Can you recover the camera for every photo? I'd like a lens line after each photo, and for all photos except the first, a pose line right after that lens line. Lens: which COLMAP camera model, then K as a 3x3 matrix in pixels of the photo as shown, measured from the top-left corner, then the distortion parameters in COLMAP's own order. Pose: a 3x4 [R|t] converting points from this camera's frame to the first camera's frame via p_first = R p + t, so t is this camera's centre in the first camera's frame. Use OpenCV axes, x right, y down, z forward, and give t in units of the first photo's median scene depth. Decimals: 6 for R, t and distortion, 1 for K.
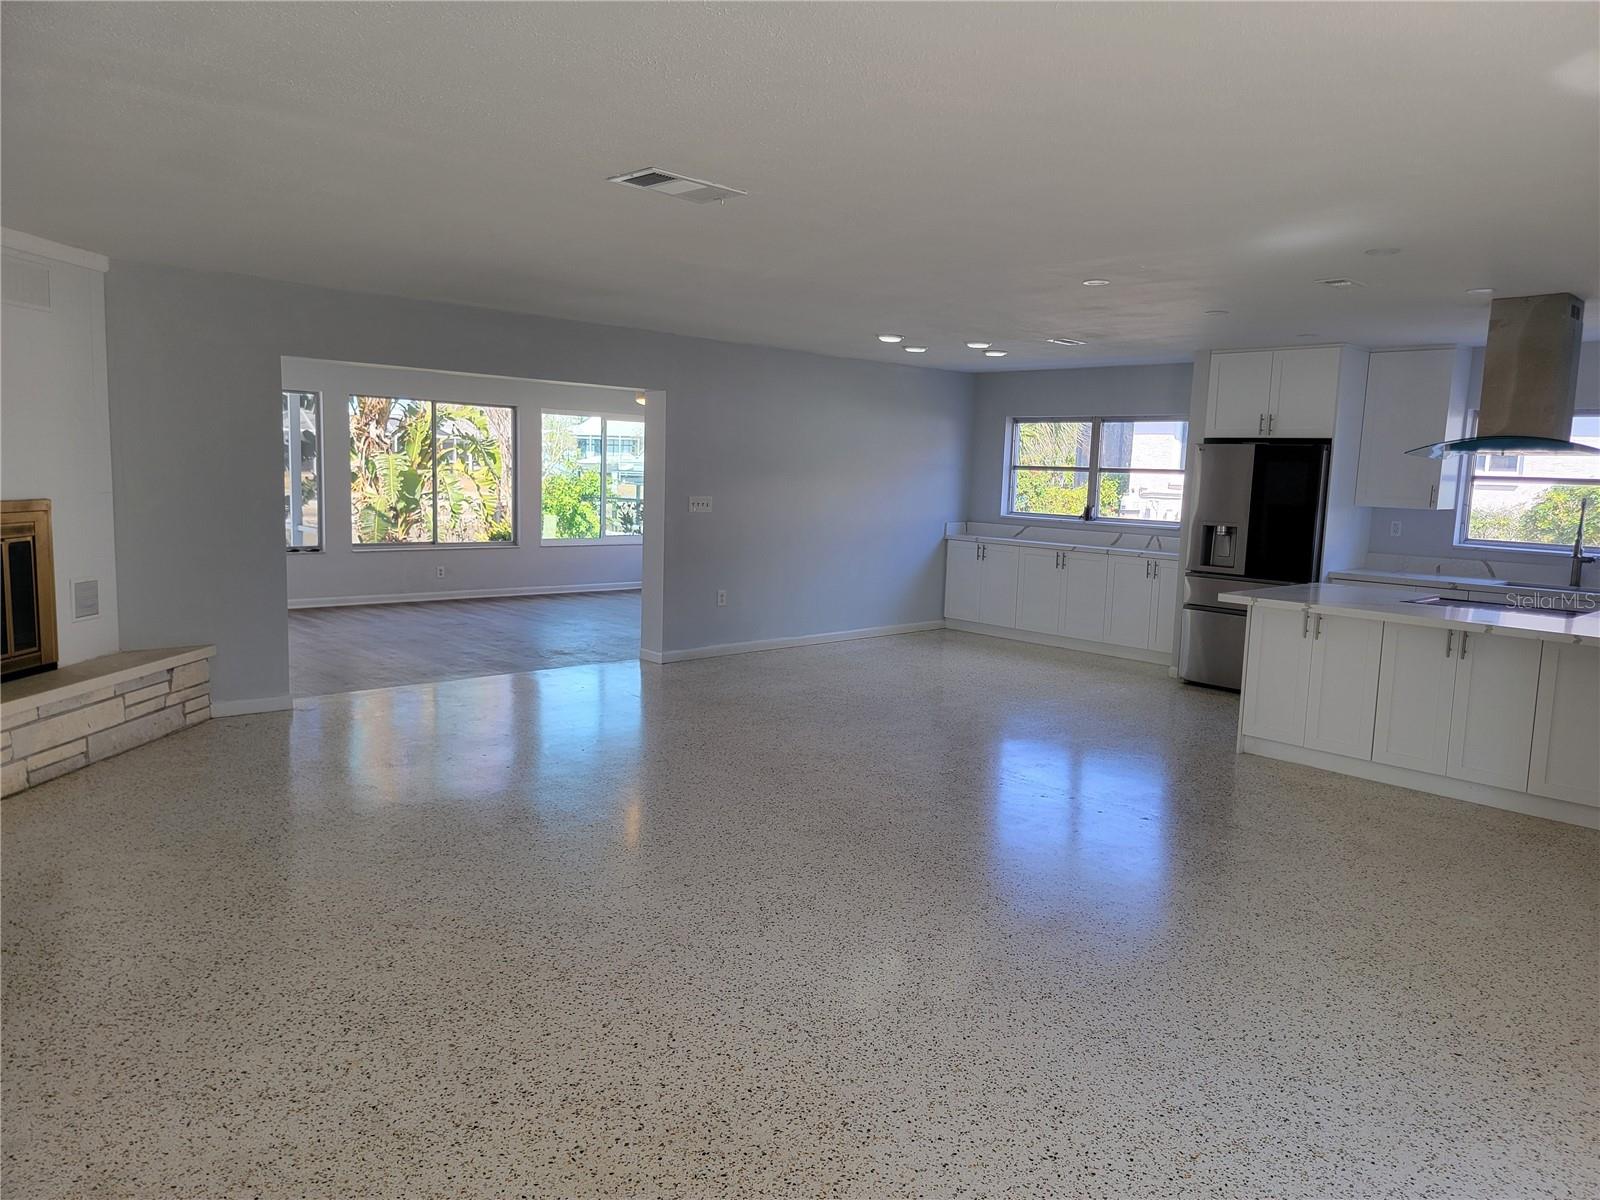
lens RADIAL K [[1113.4, 0, 816.7], [0, 1113.4, 603.0], [0, 0, 1]] dist [0.079420, -0.072614]
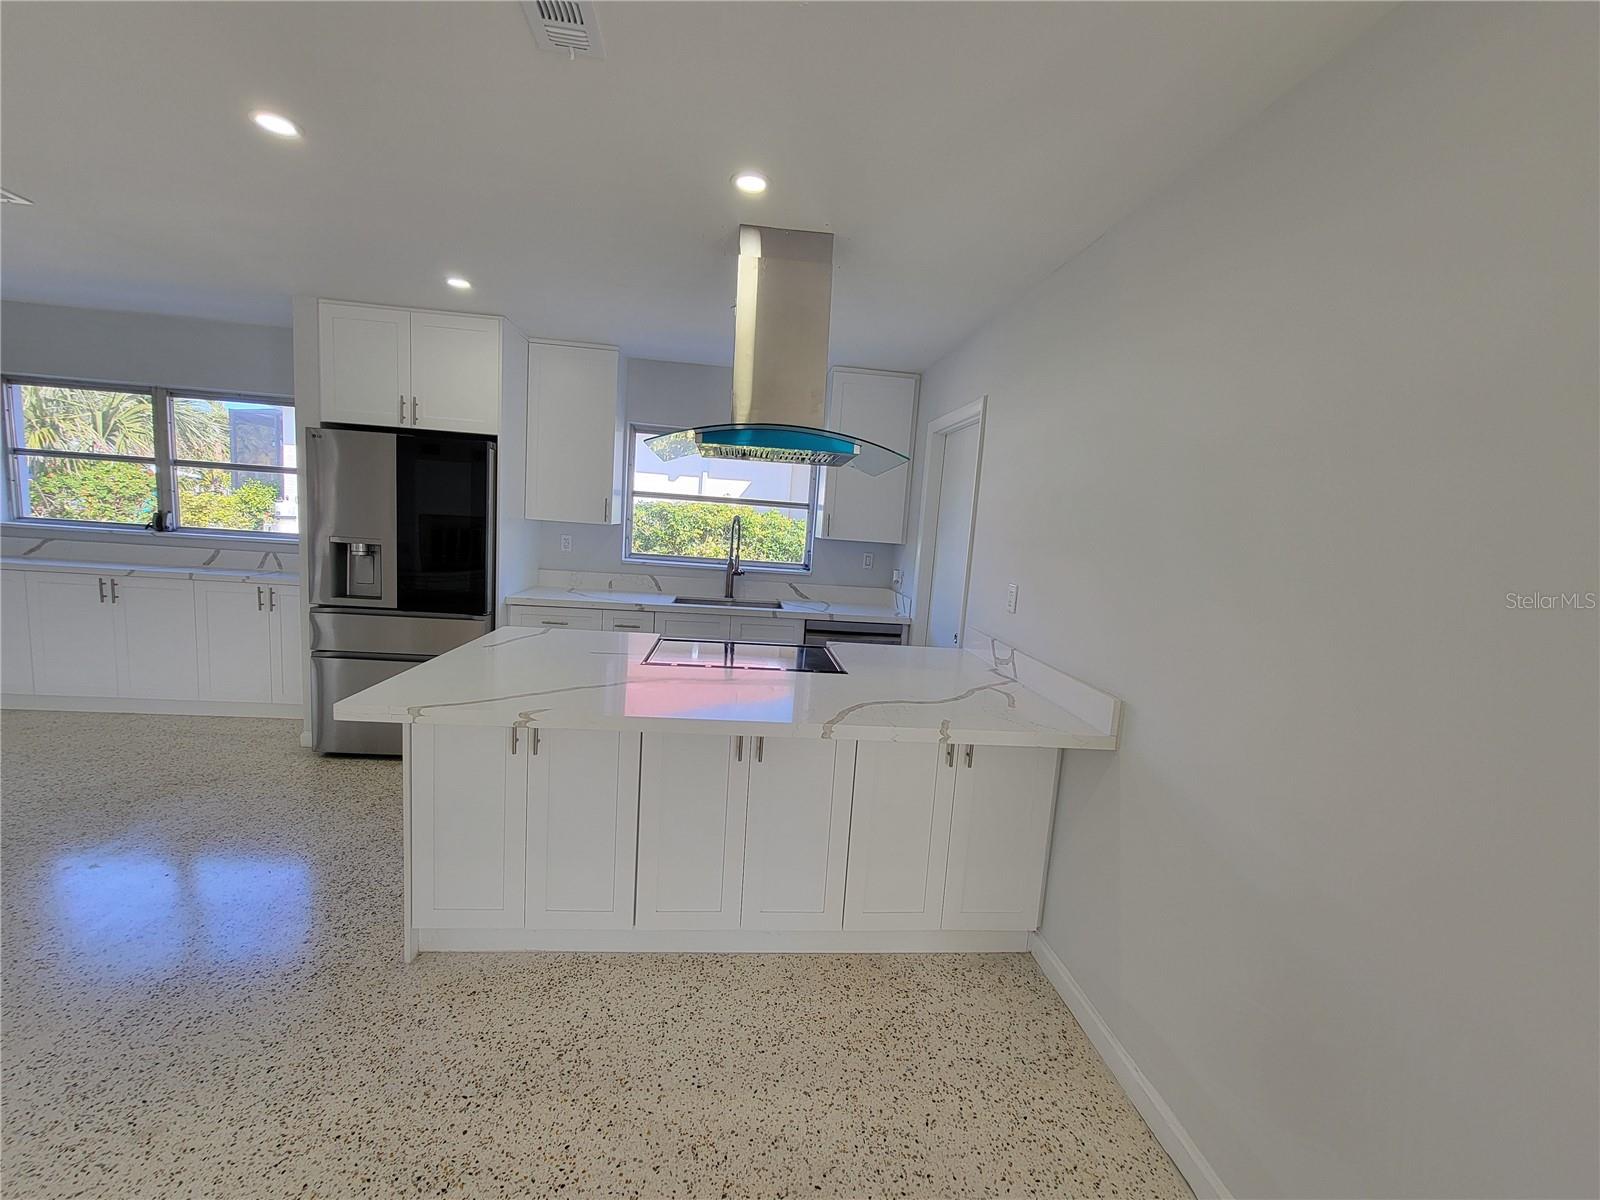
lens RADIAL K [[655.6, 0, 800.6], [0, 655.6, 603.6], [0, 0, 1]] dist [-0.006823, 0.003126]
pose [[0.617293, -0.088672, 0.781720, 0.250313], [0.050174, 0.996042, 0.073363, -0.057453], [-0.785132, -0.006064, 0.619299, 0.631258]]
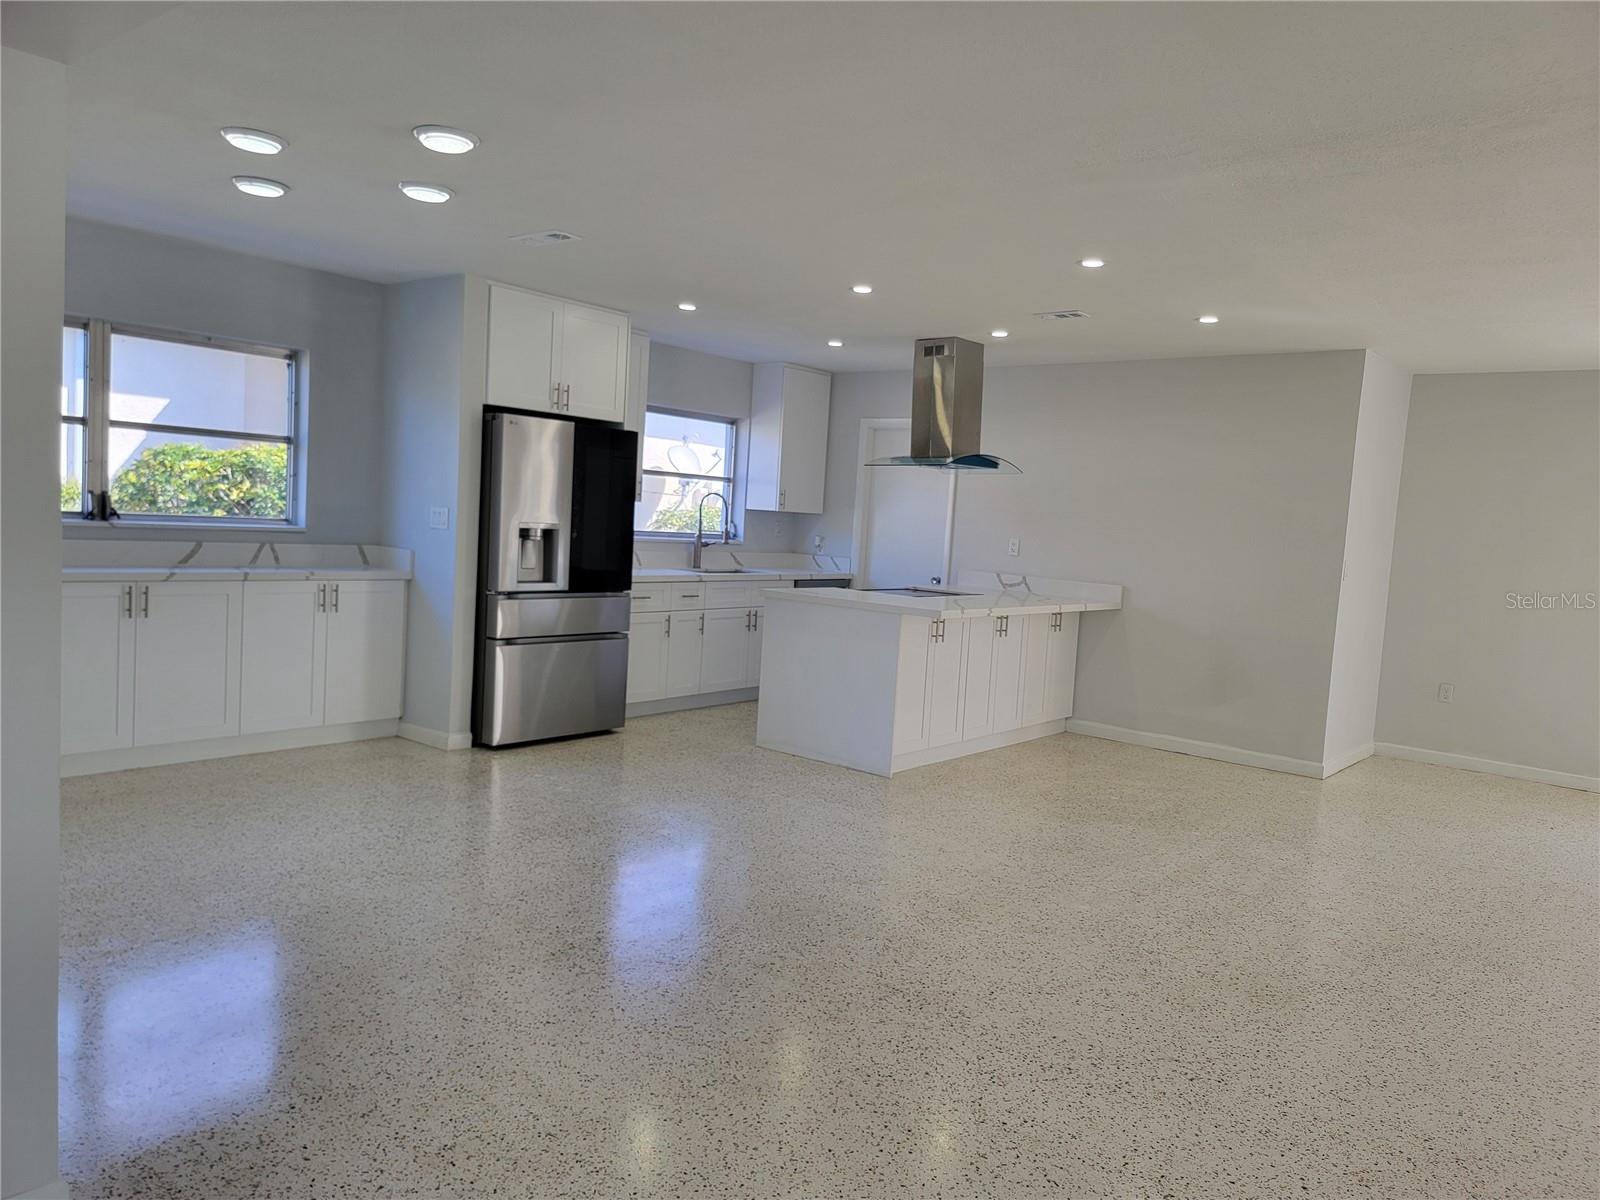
lens RADIAL K [[1117.2, 0, 833.5], [0, 1117.2, 605.6], [0, 0, 1]] dist [0.058028, -0.047887]
pose [[-0.132560, -0.123006, 0.983513, -0.505962], [0.056247, 0.989737, 0.131366, -0.130593], [-0.989578, 0.072734, -0.124281, 1.126687]]
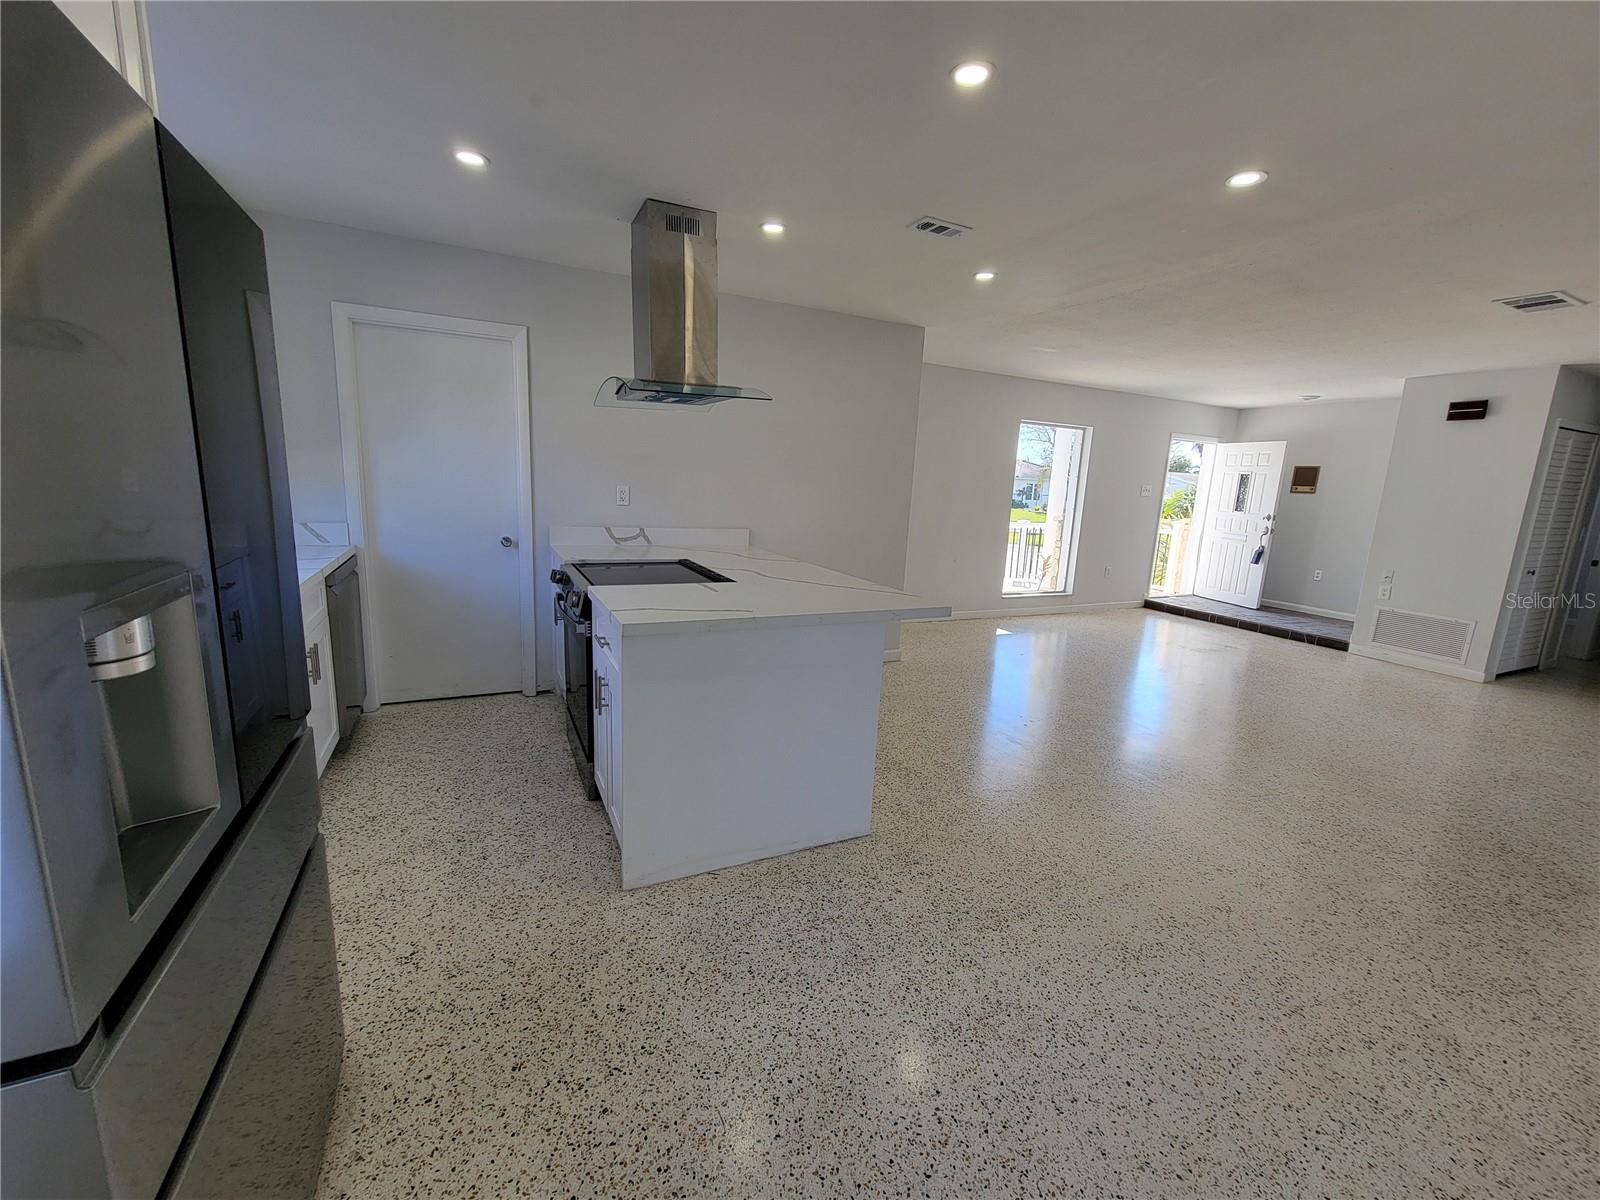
lens RADIAL K [[655.6, 0, 800.6], [0, 655.6, 603.6], [0, 0, 1]] dist [-0.006823, 0.003126]
pose [[-0.950131, -0.135338, 0.280955, 0.311101], [-0.042149, 0.948386, 0.314305, -0.127489], [-0.308991, 0.286789, -0.906795, 1.313814]]
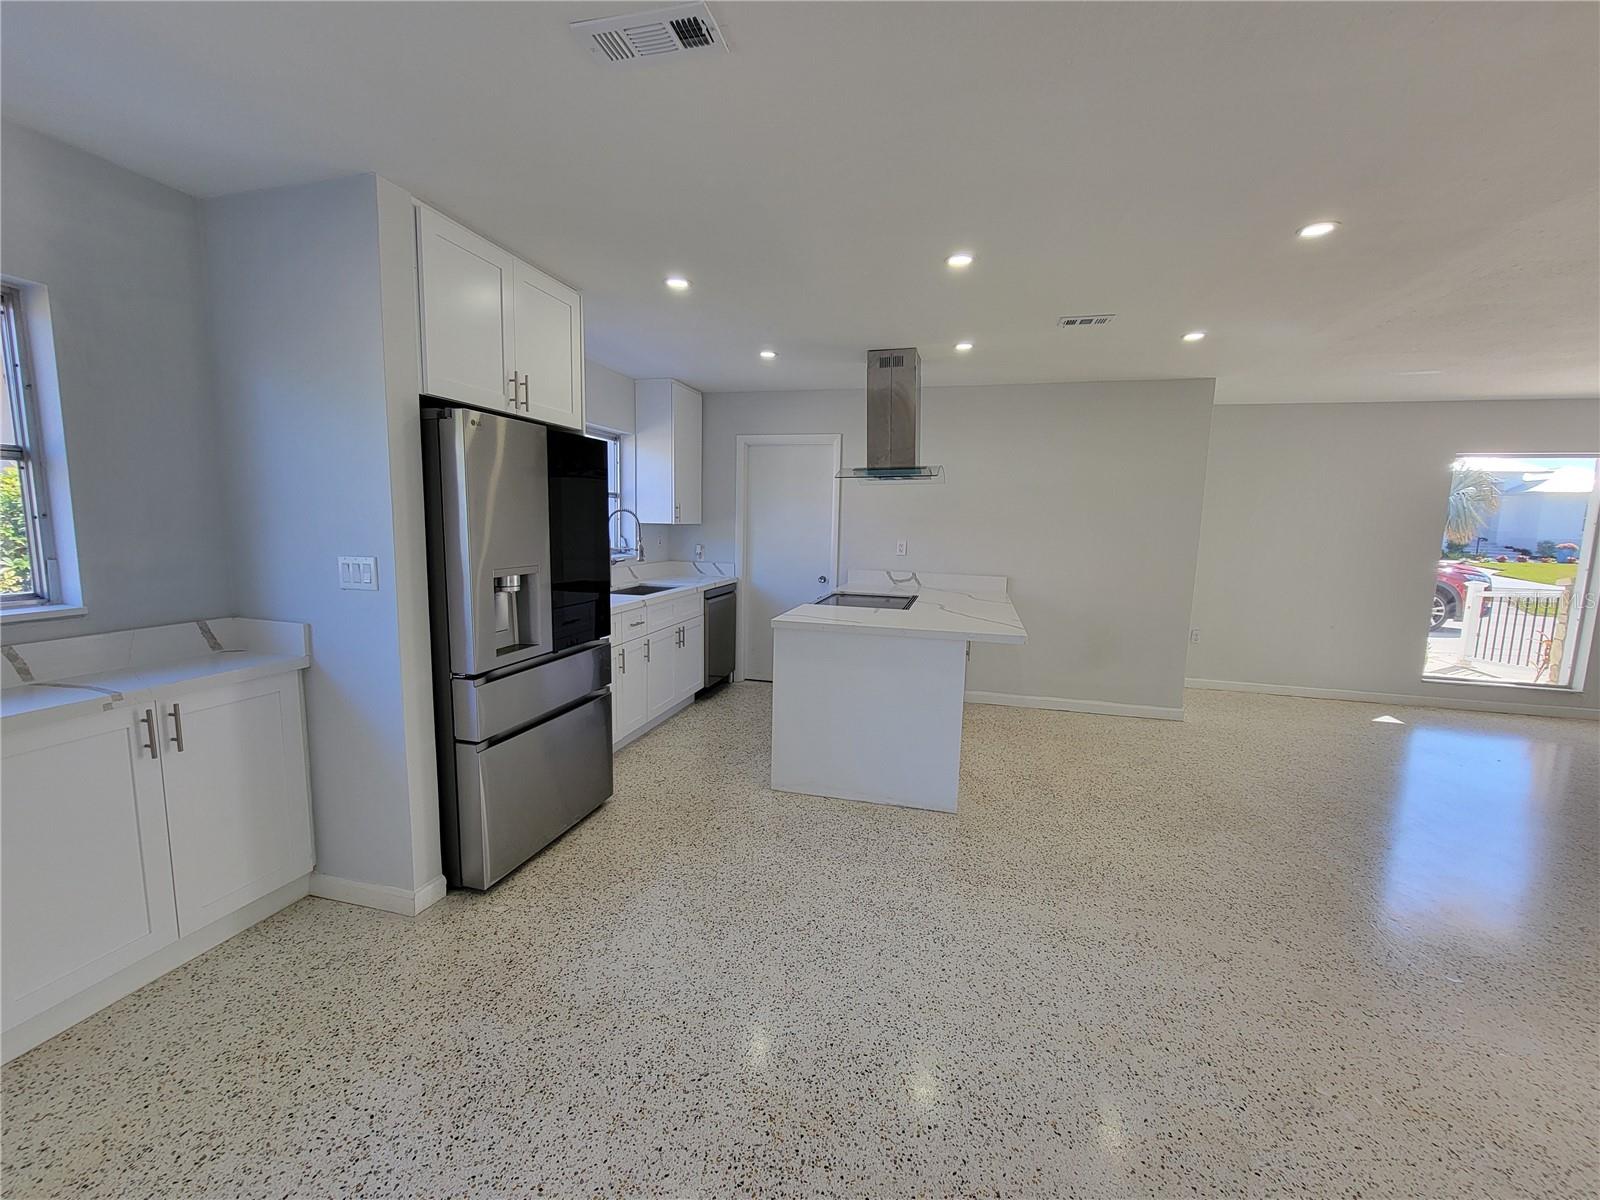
lens RADIAL K [[655.6, 0, 800.6], [0, 655.6, 603.6], [0, 0, 1]] dist [-0.006823, 0.003126]
pose [[-0.524119, -0.154946, 0.837431, 0.033218], [0.065732, 0.973017, 0.221172, -0.143986], [-0.849105, 0.170967, -0.499792, 1.301778]]
